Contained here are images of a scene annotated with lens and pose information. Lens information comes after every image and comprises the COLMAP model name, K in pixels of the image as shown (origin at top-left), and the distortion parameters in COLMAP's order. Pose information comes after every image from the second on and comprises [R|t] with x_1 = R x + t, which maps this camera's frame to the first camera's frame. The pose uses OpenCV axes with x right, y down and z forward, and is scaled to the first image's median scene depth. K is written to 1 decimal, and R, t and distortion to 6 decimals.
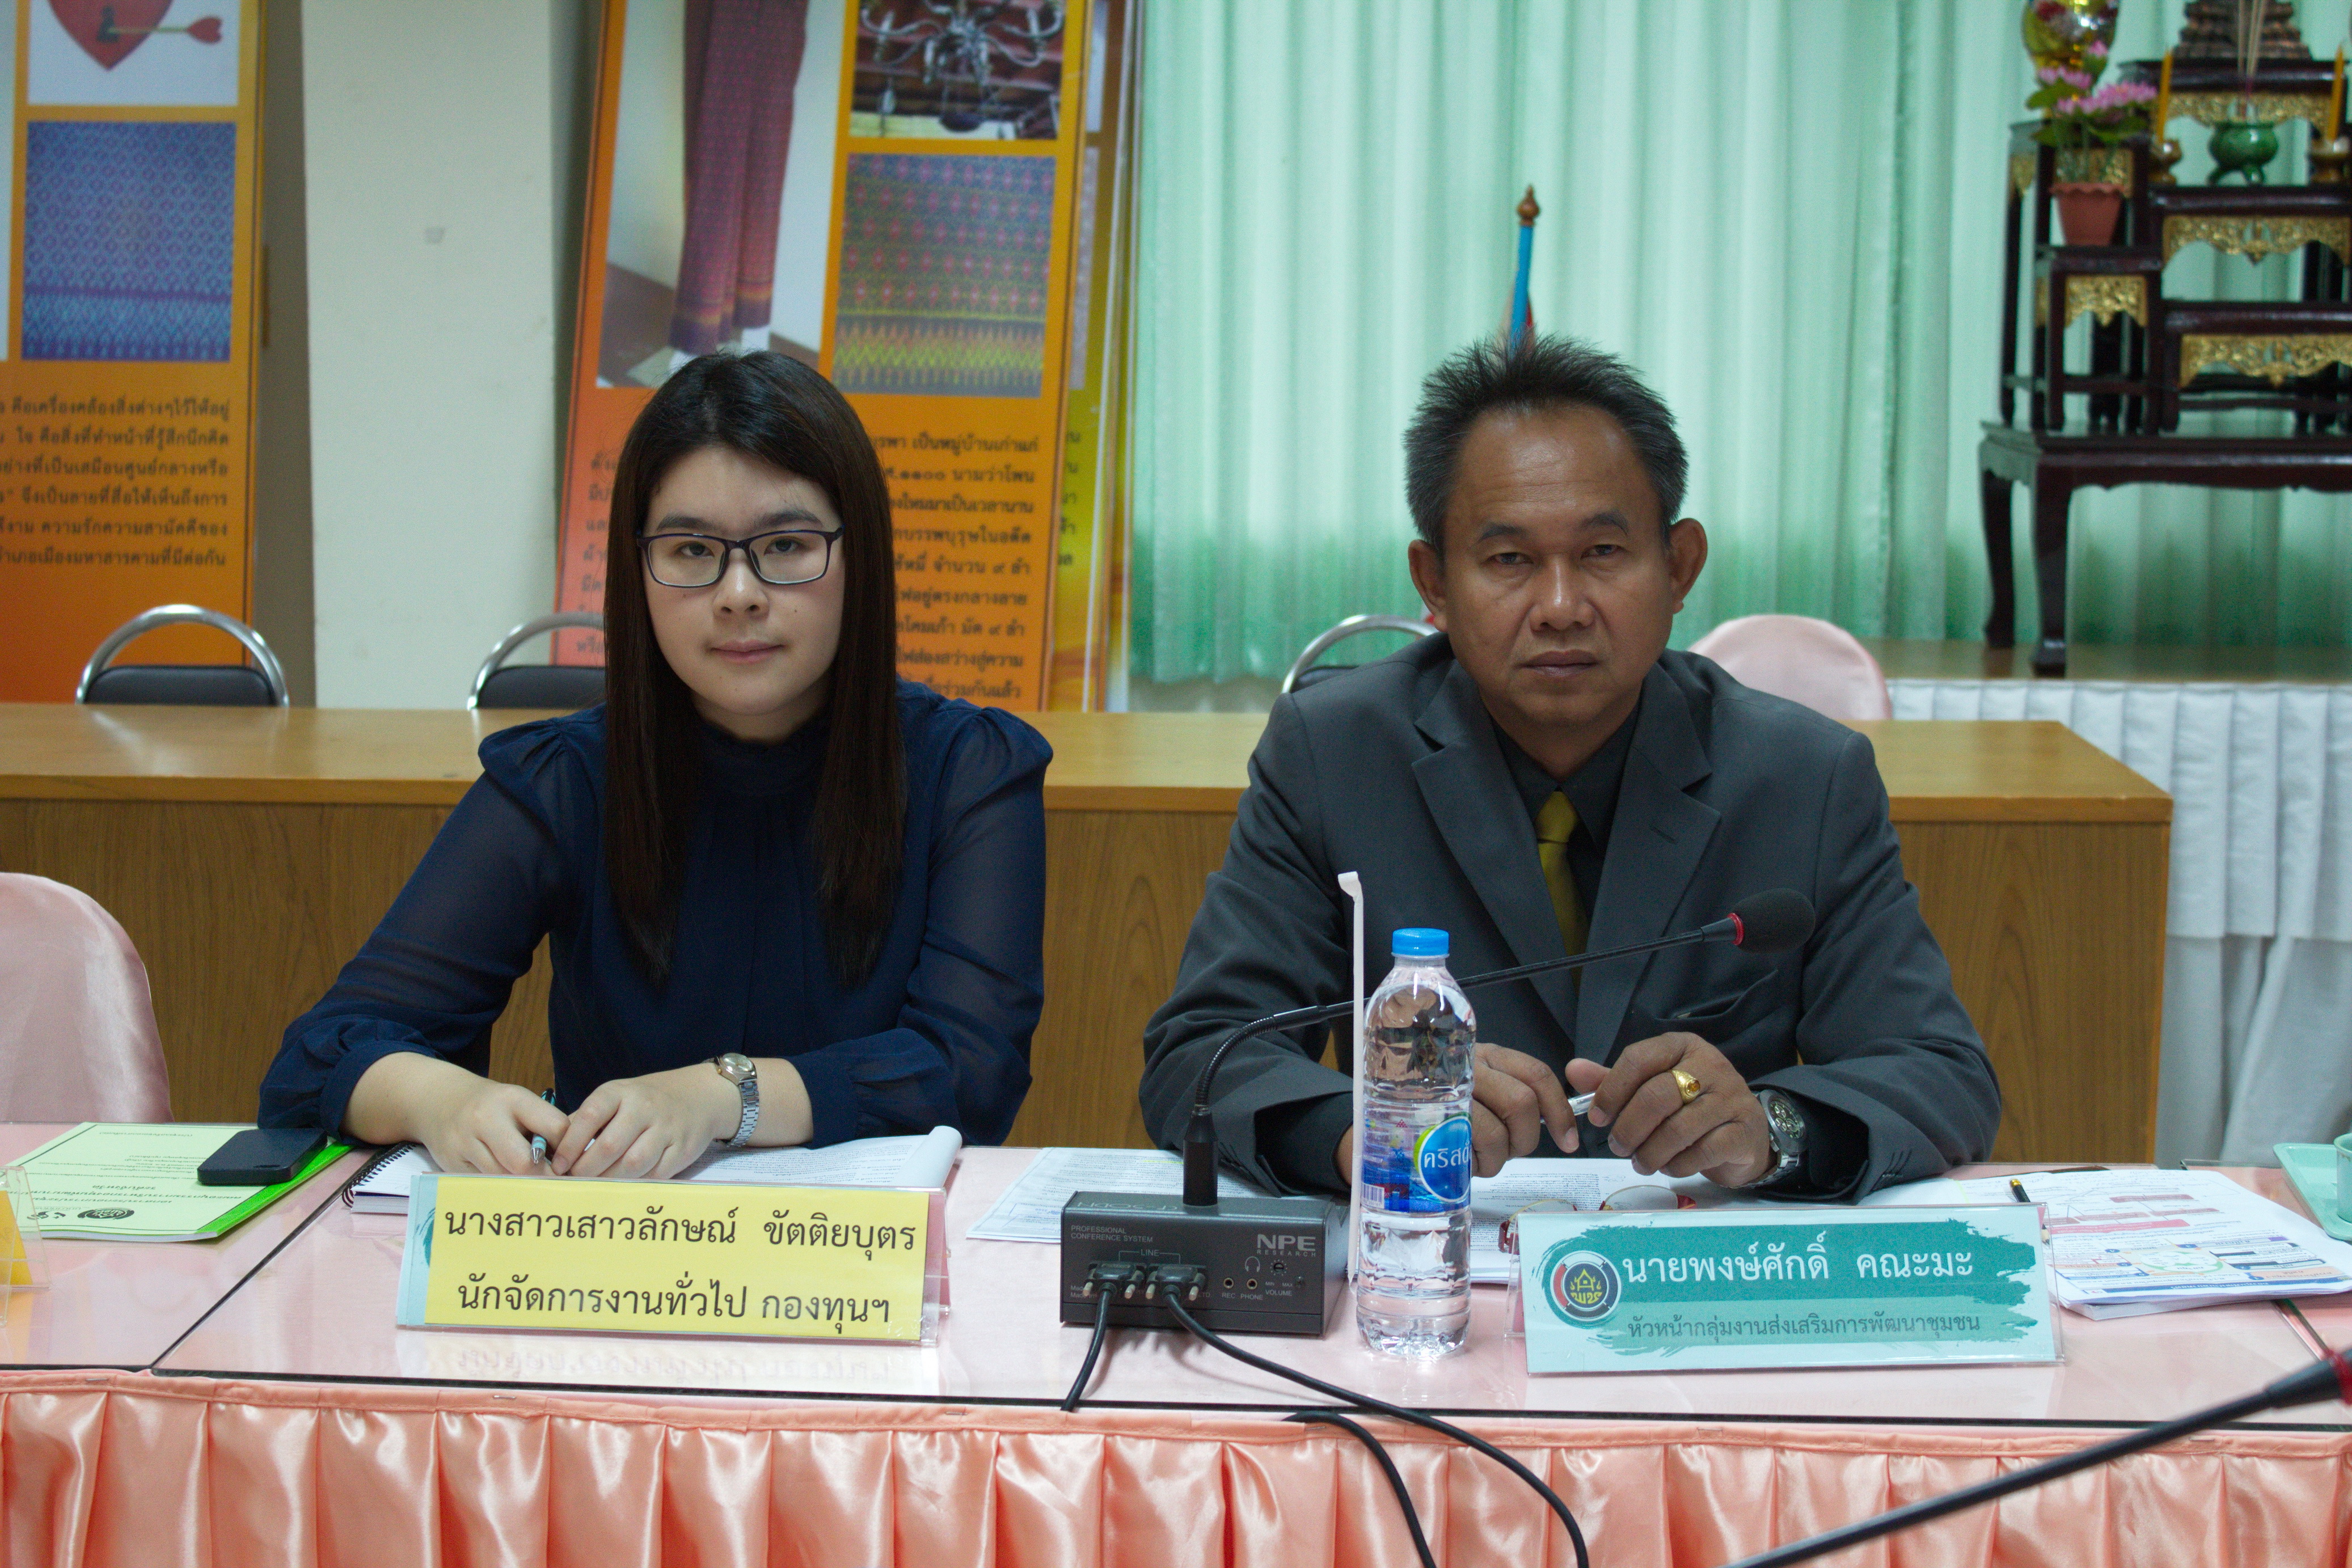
lens RADIAL K [[3732.8, 0, 1176.0], [0, 3732.8, 784.0], [0, 0, 1]] dist [0.007143, 0.060233]
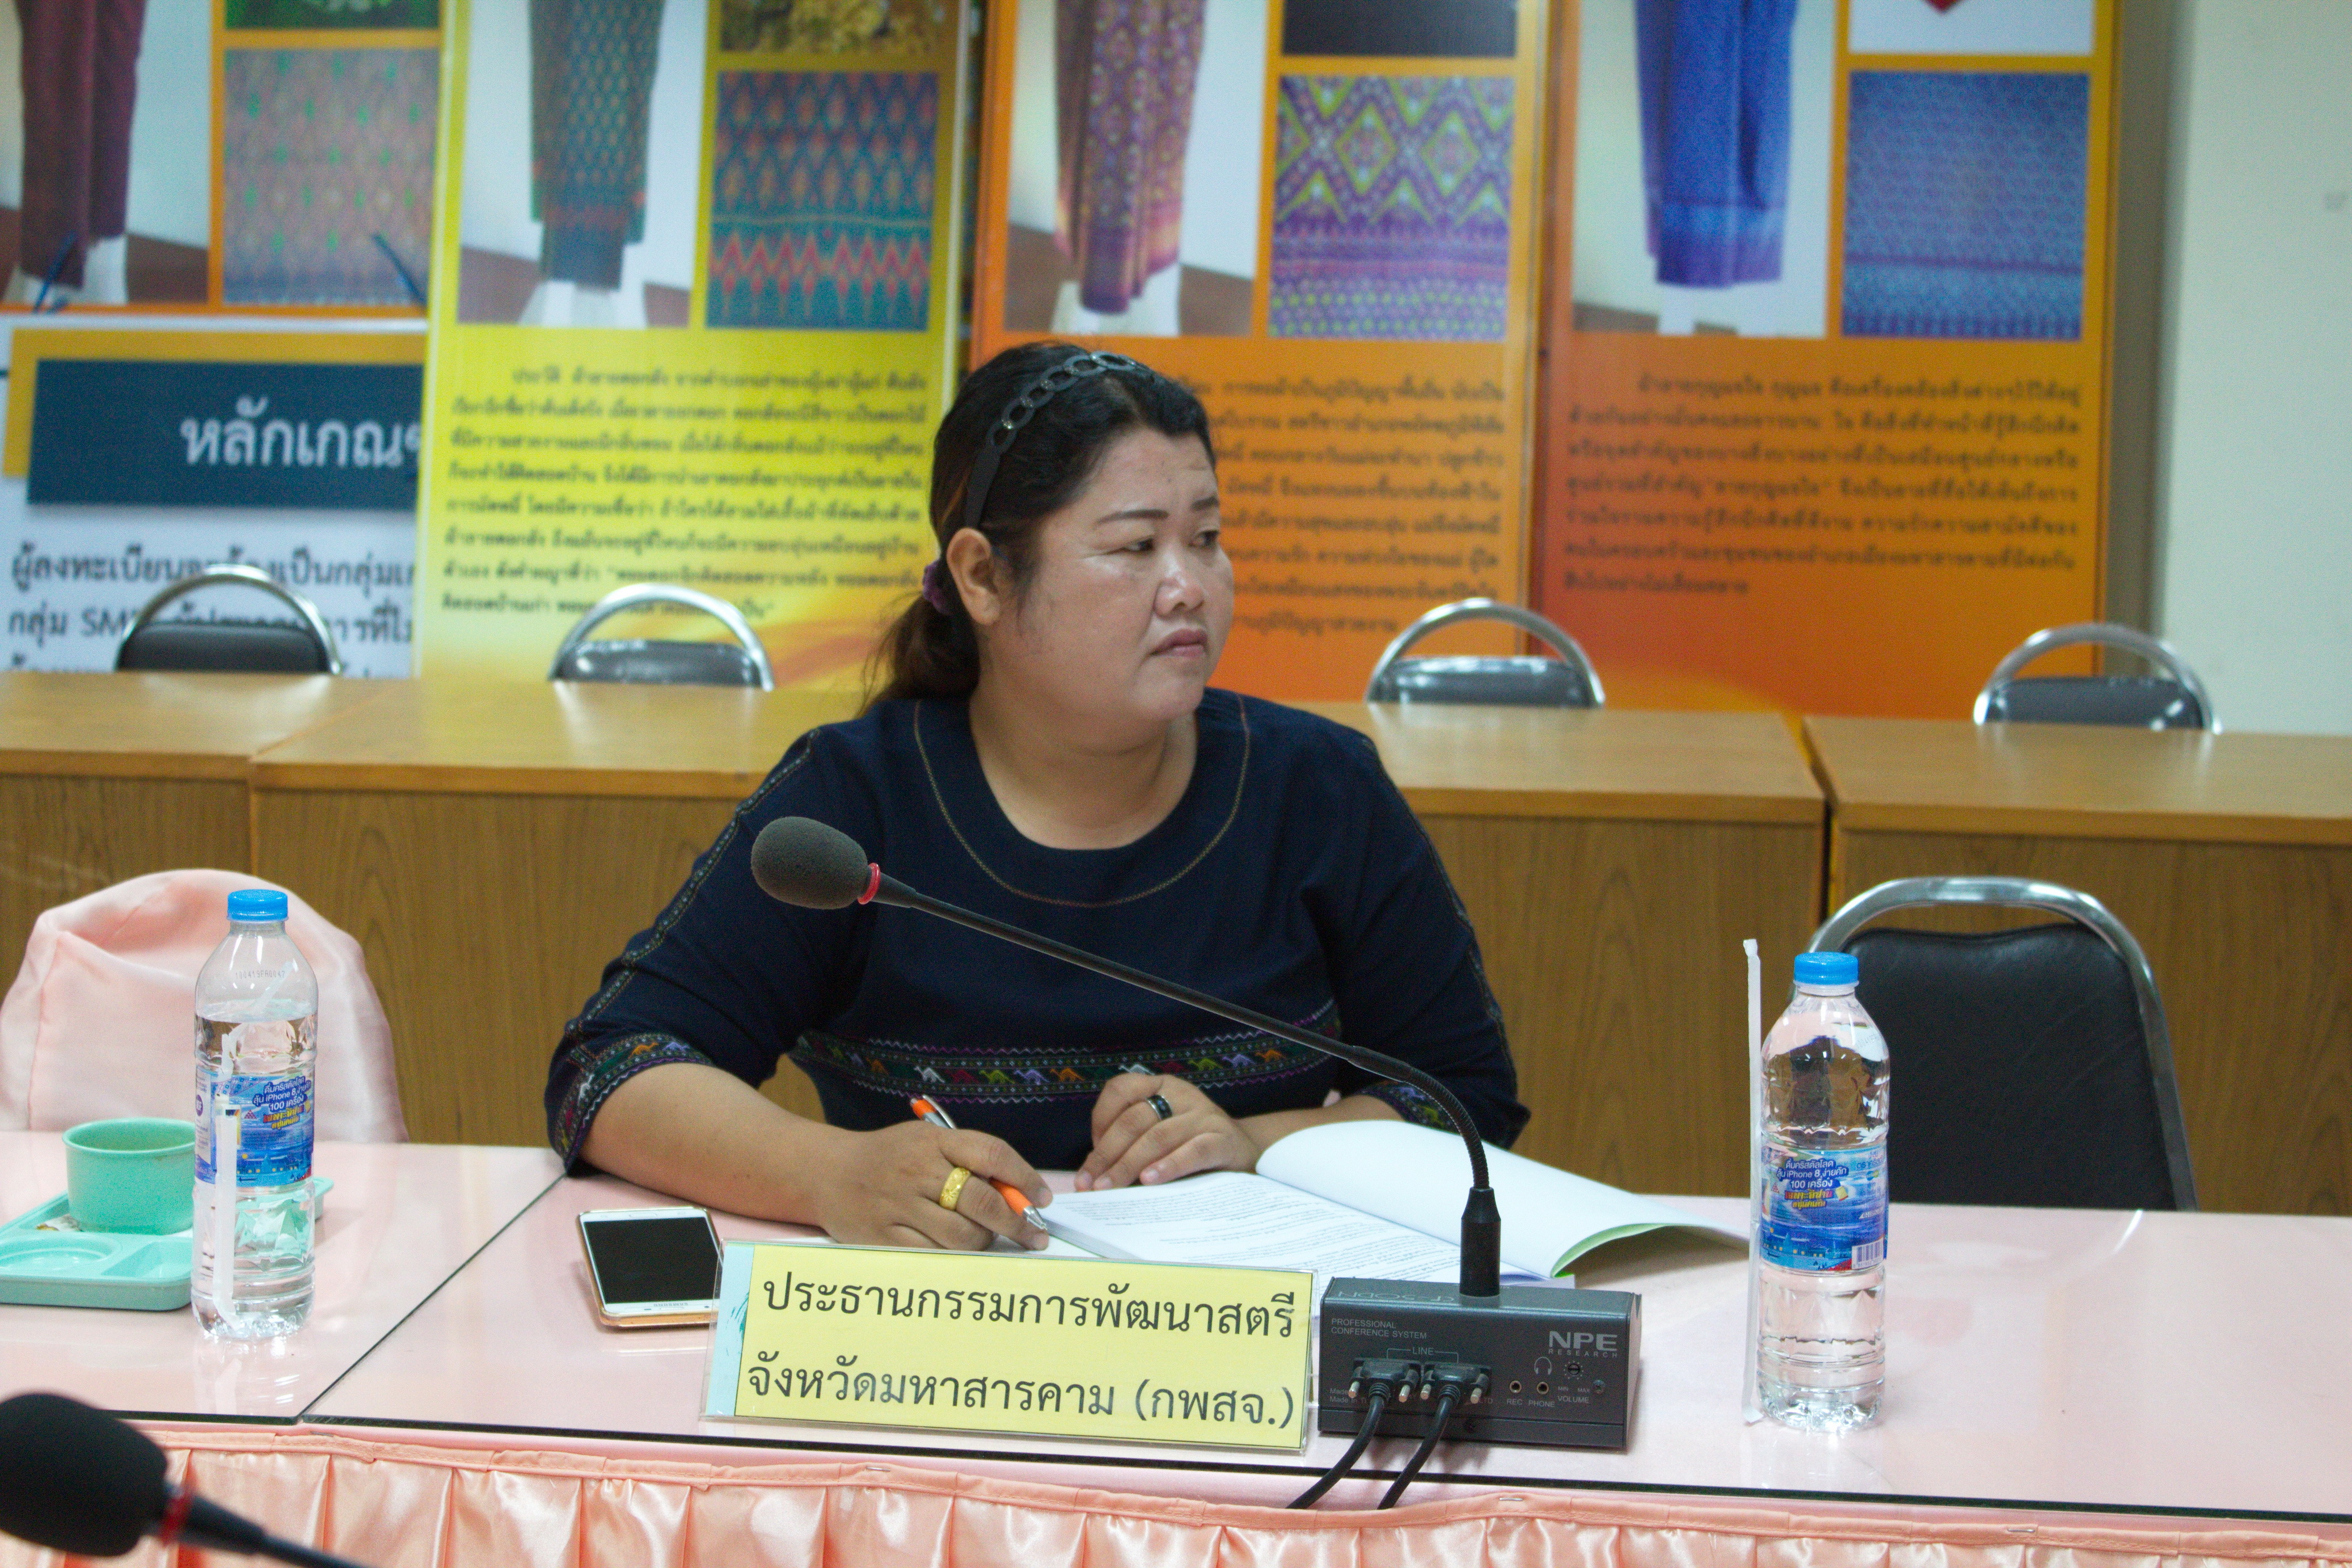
lens RADIAL K [[4237.4, 0, 1176.0], [0, 4237.4, 784.0], [0, 0, 1]] dist [-0.057357, 0.502675]
pose [[0.999303, 0.013843, -0.034667, -0.431699], [-0.014110, 0.999872, -0.007478, 0.003421], [0.034559, 0.007962, 0.999371, -0.016617]]
